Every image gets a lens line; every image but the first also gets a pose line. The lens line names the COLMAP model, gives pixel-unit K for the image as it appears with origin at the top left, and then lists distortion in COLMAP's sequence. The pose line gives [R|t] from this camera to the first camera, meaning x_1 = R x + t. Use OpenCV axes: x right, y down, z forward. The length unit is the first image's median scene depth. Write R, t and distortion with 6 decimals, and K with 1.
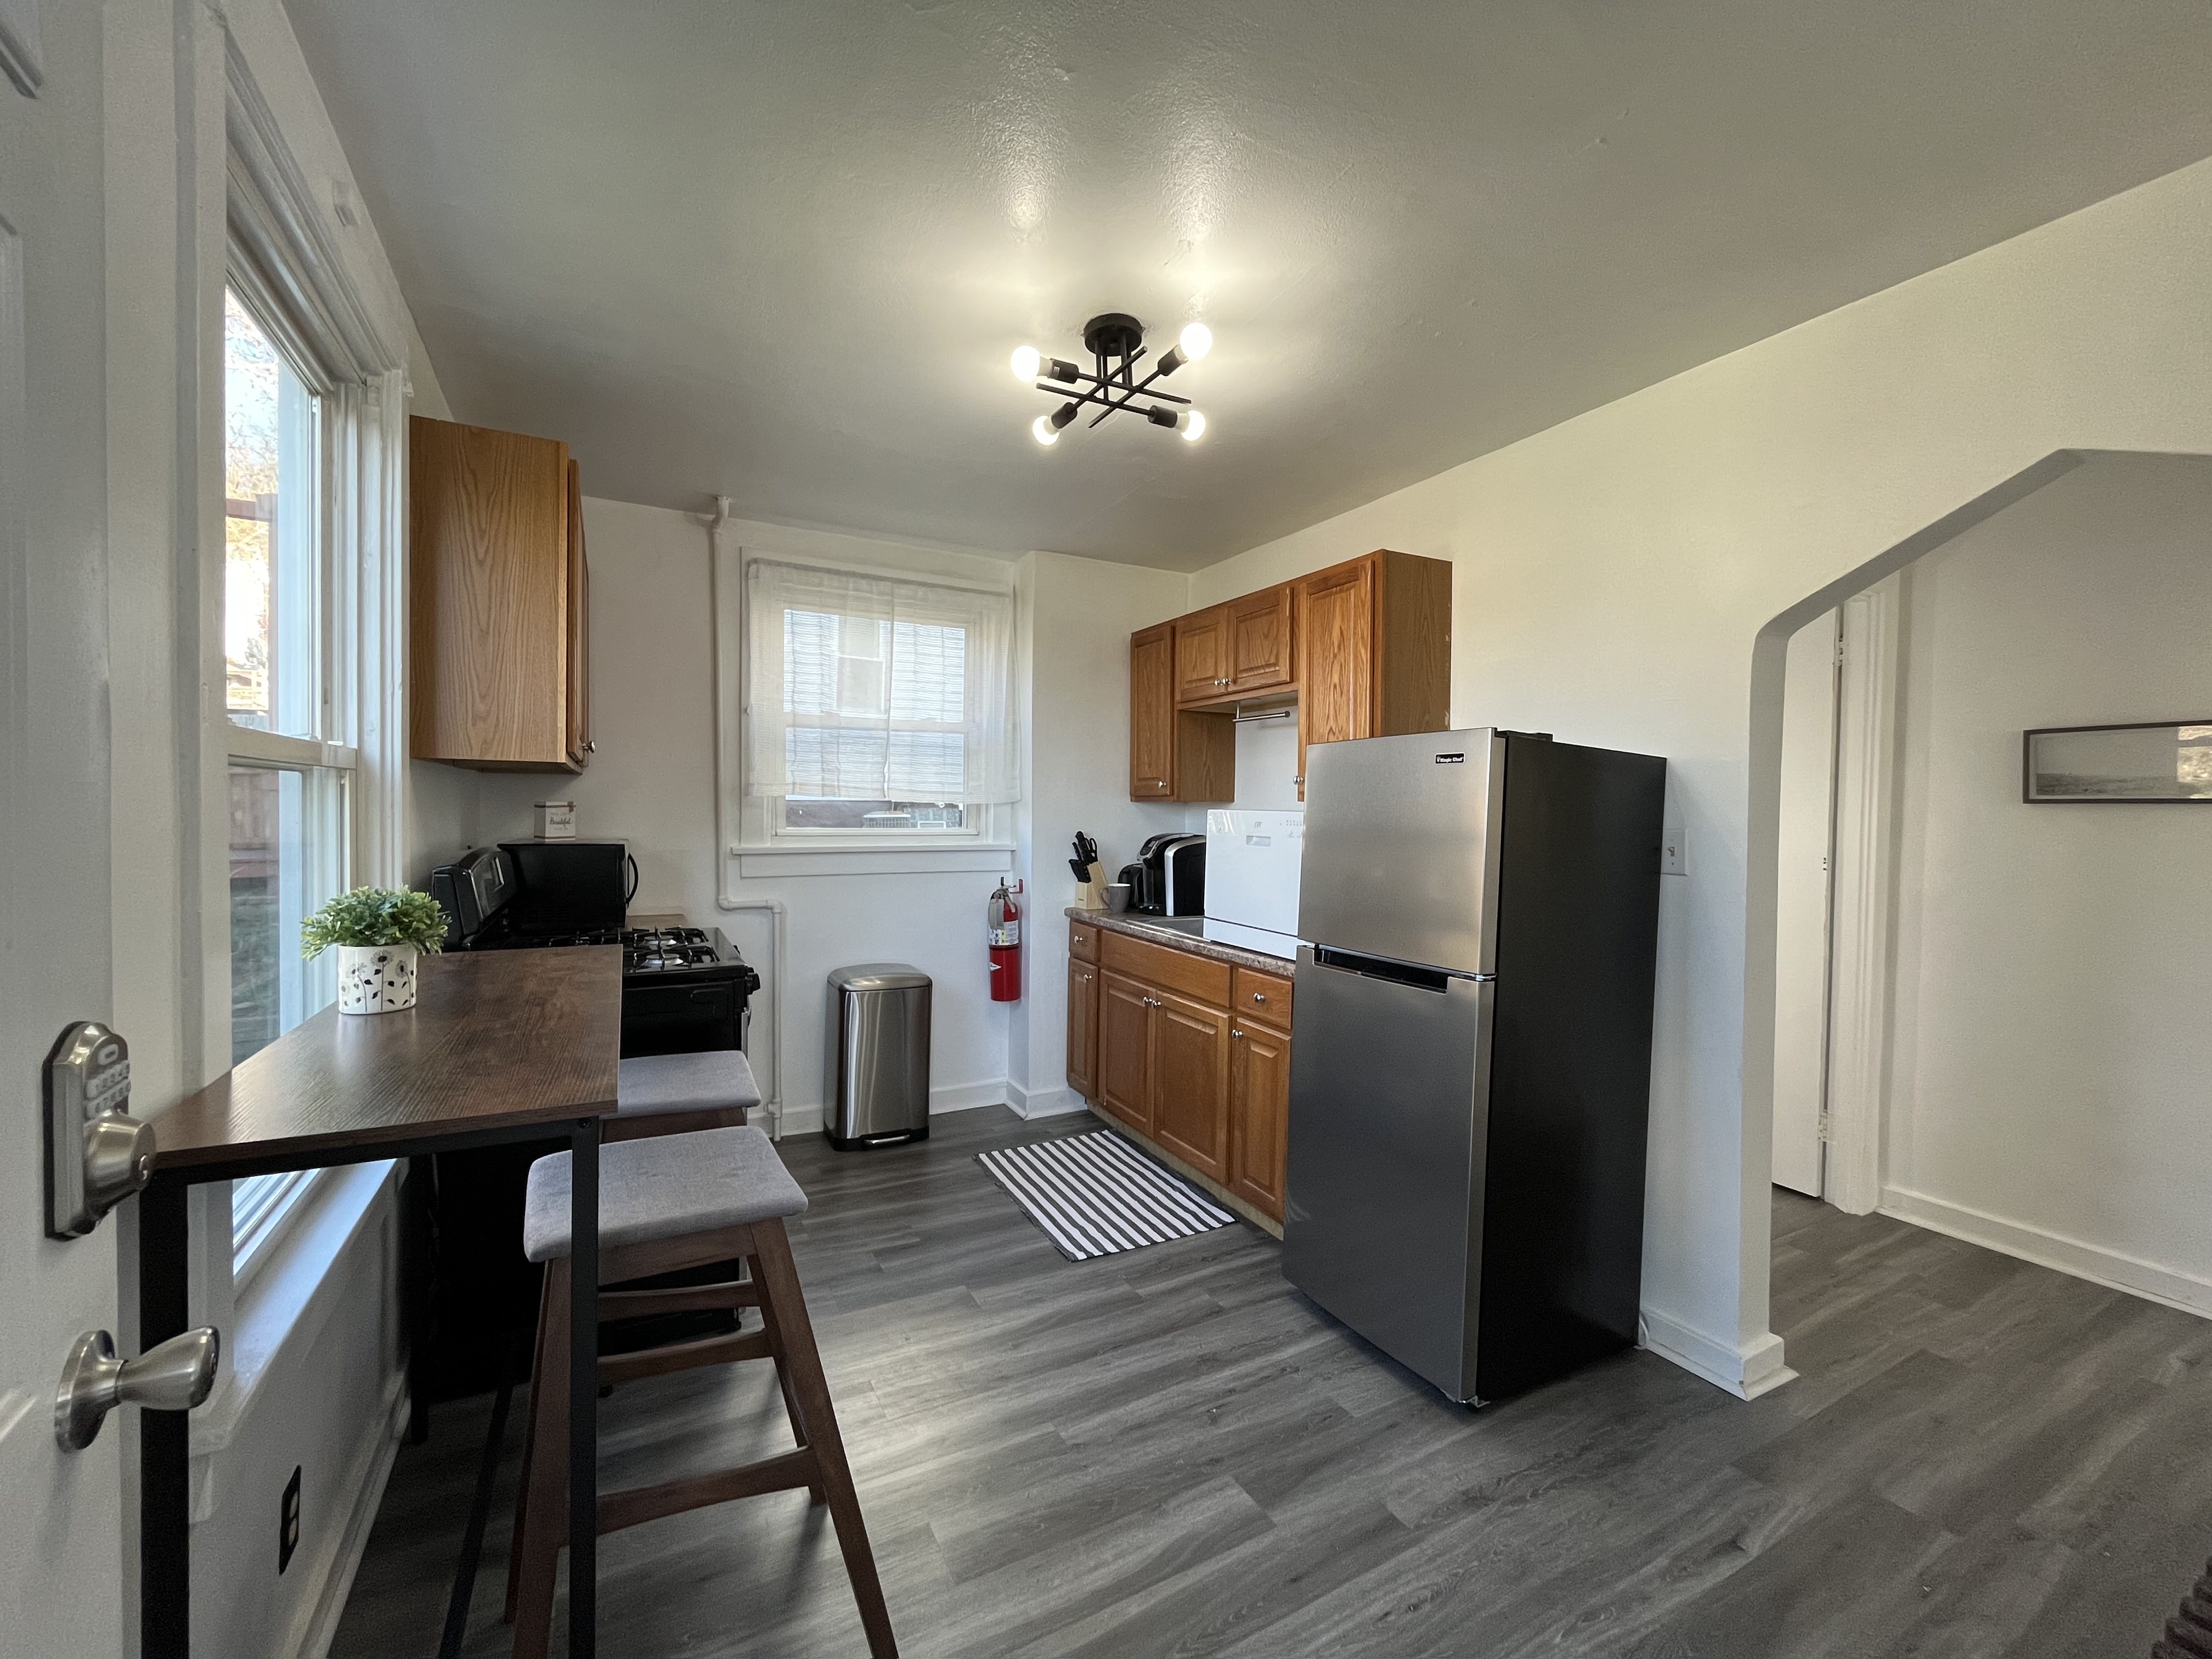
lens RADIAL K [[888.0, 0, 1106.0], [0, 888.0, 829.5], [0, 0, 1]] dist [-0.010753, 0.000020]
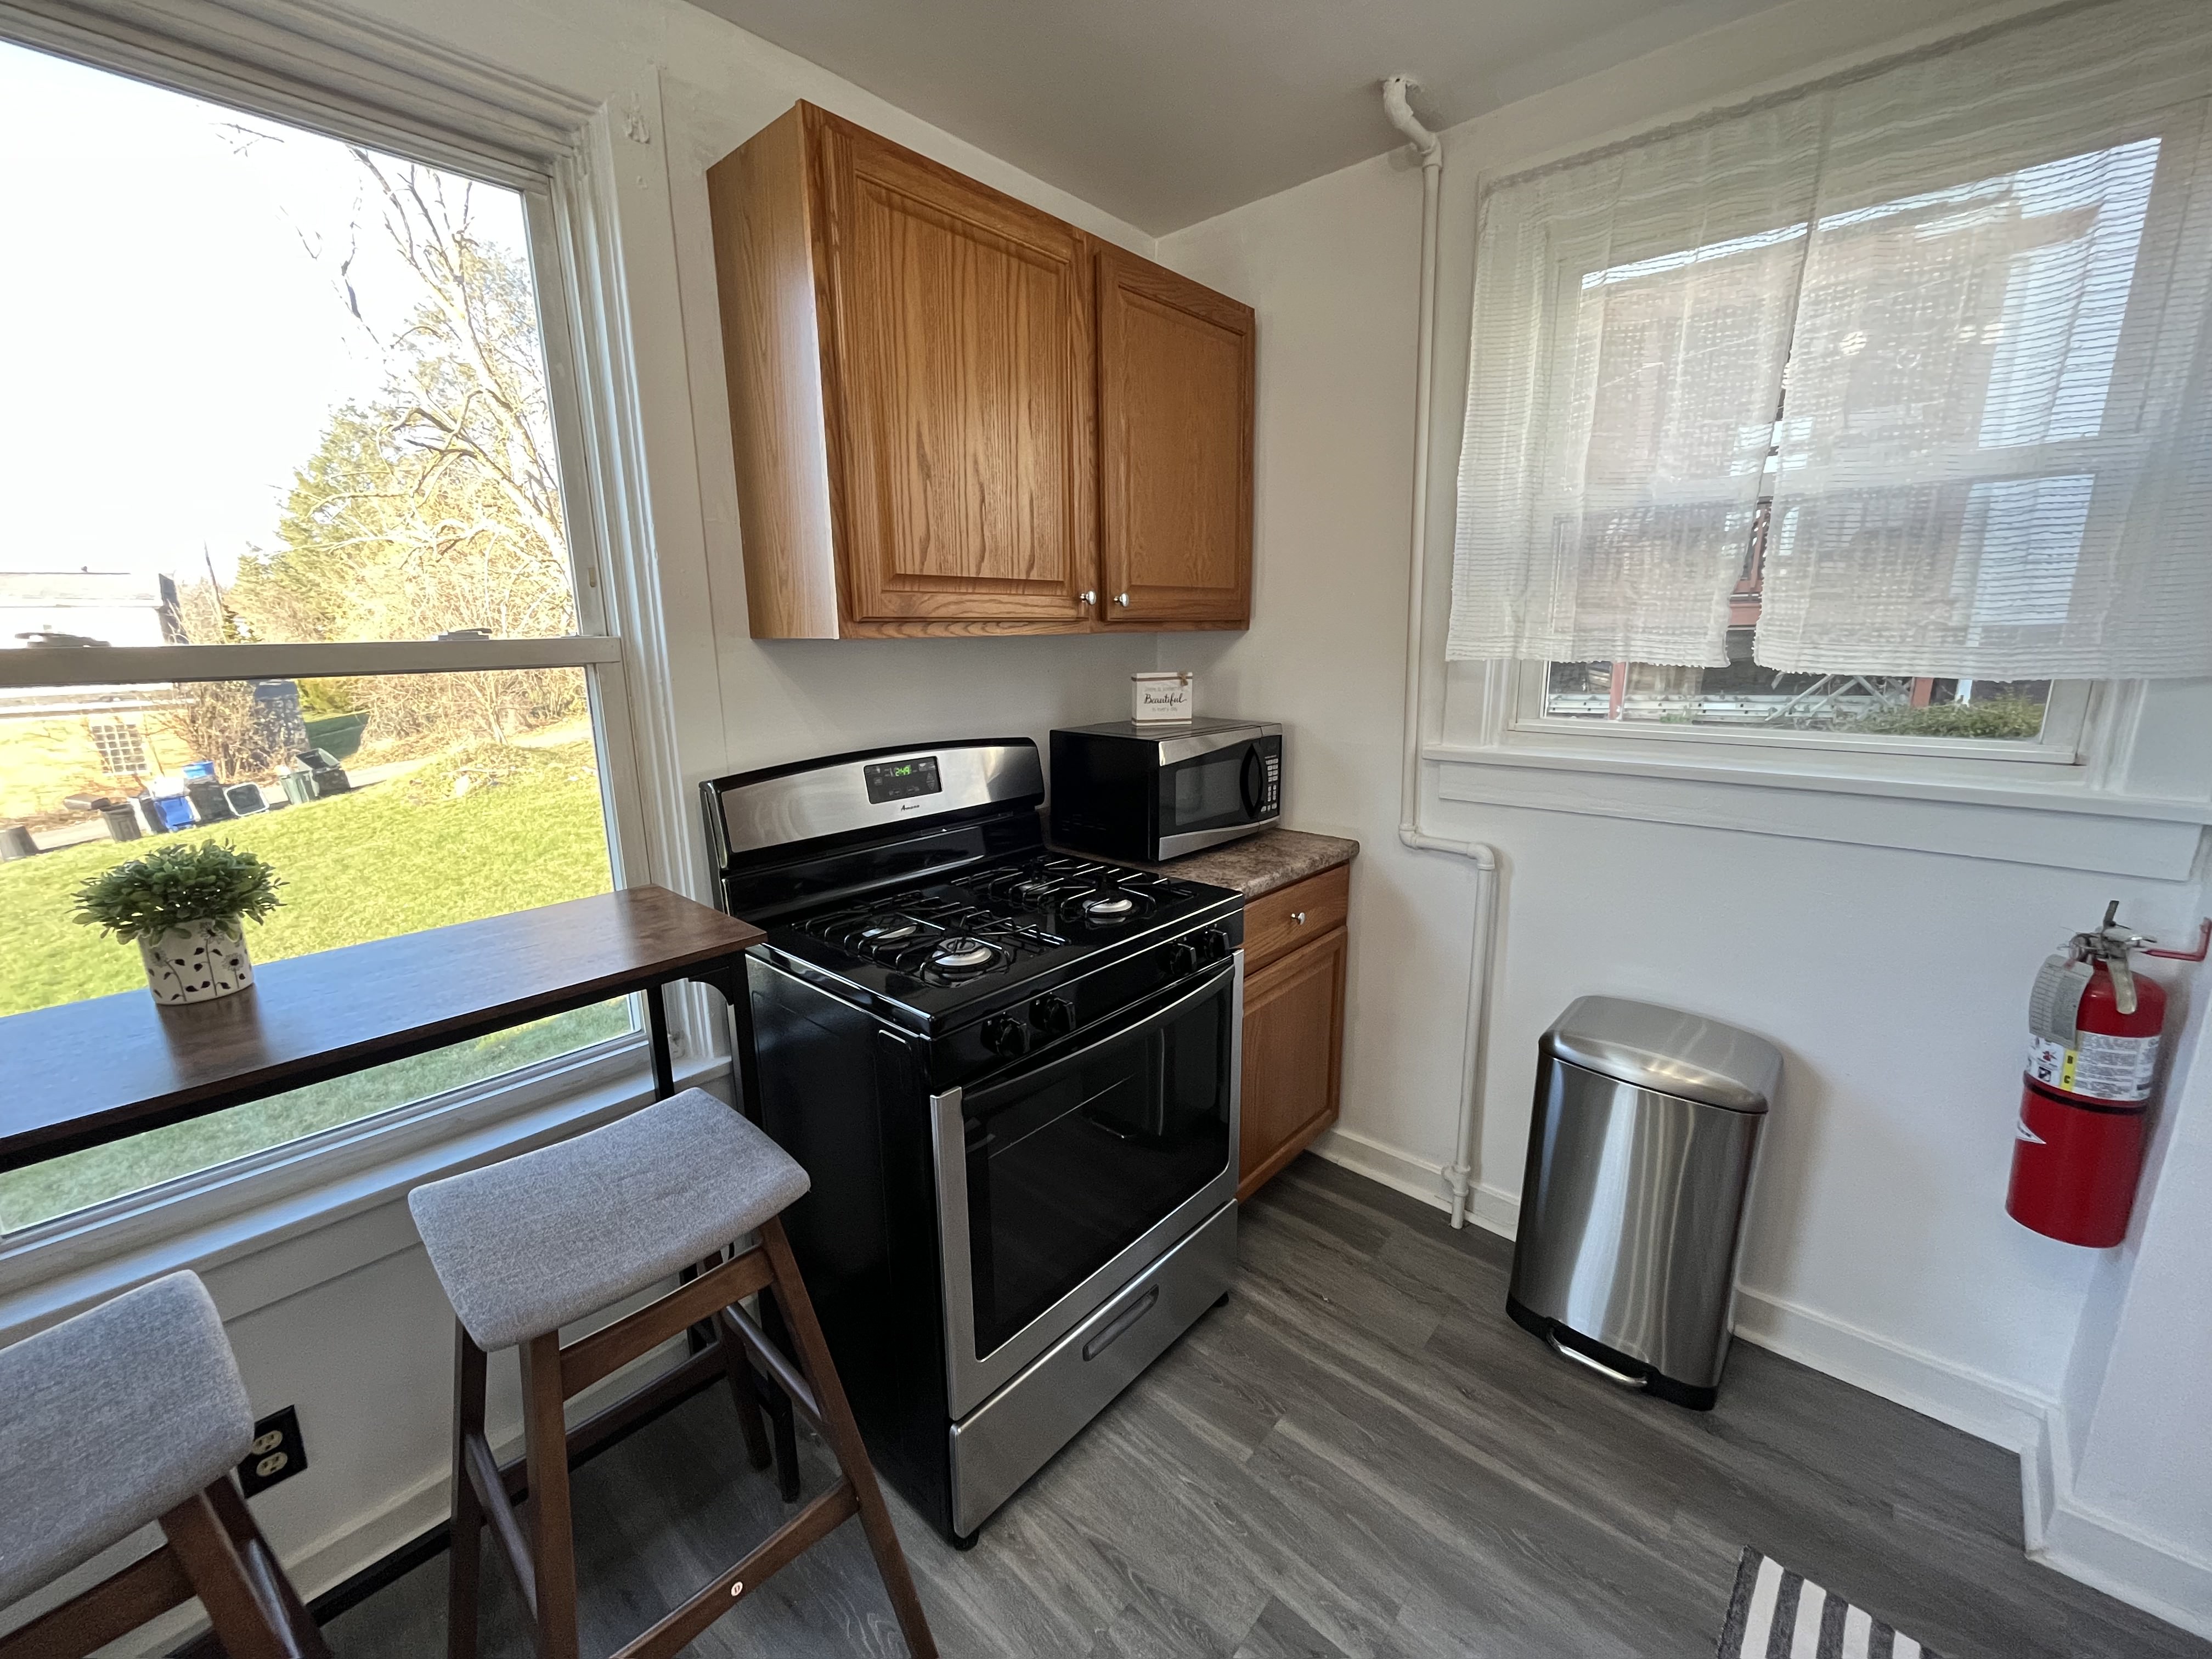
lens RADIAL K [[888.0, 0, 1106.0], [0, 888.0, 829.5], [0, 0, 1]] dist [-0.010753, 0.000020]
pose [[0.326323, 0.191598, -0.925637, 0.067858], [-0.004691, 0.979558, 0.201106, -0.044024], [0.945247, -0.061284, 0.320551, 0.597389]]
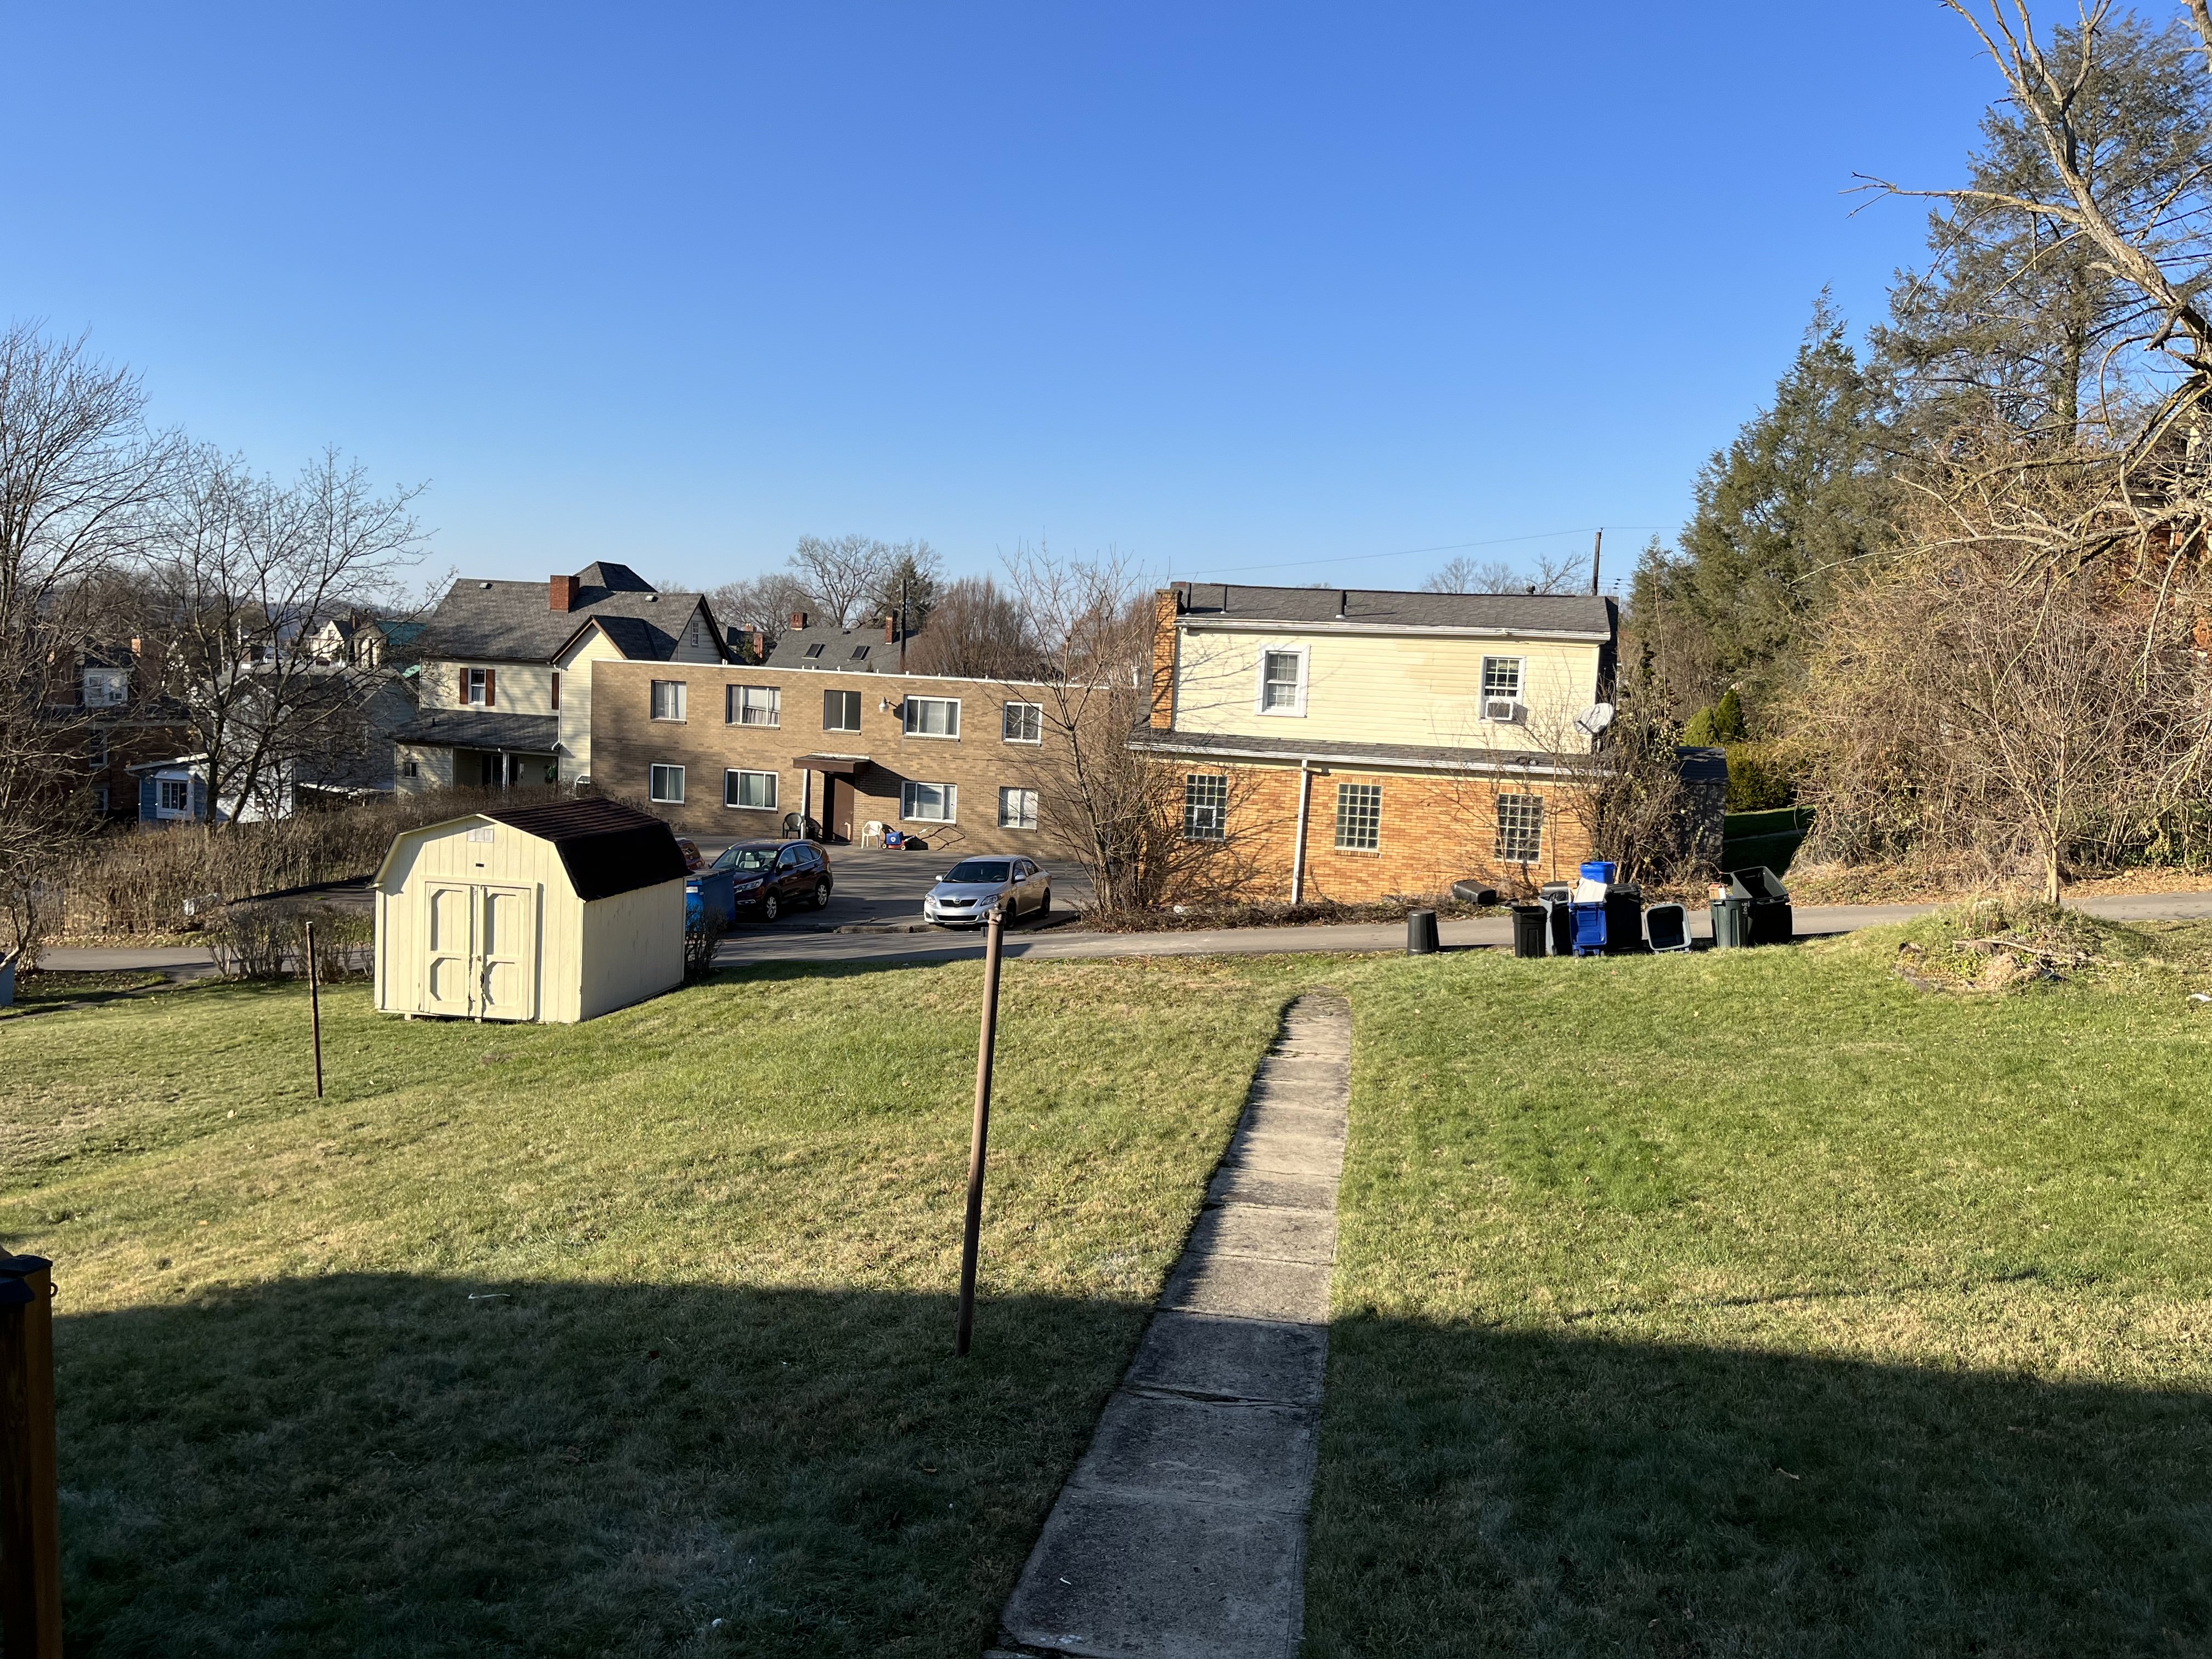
lens RADIAL K [[1693.9, 0, 1106.0], [0, 1693.9, 829.5], [0, 0, 1]] dist [0.001659, 0.000847]
pose [[-0.647352, 0.027887, -0.761681, 0.058636], [-0.072160, 0.992599, 0.097670, -0.036300], [0.758768, 0.118189, -0.640549, 0.403288]]
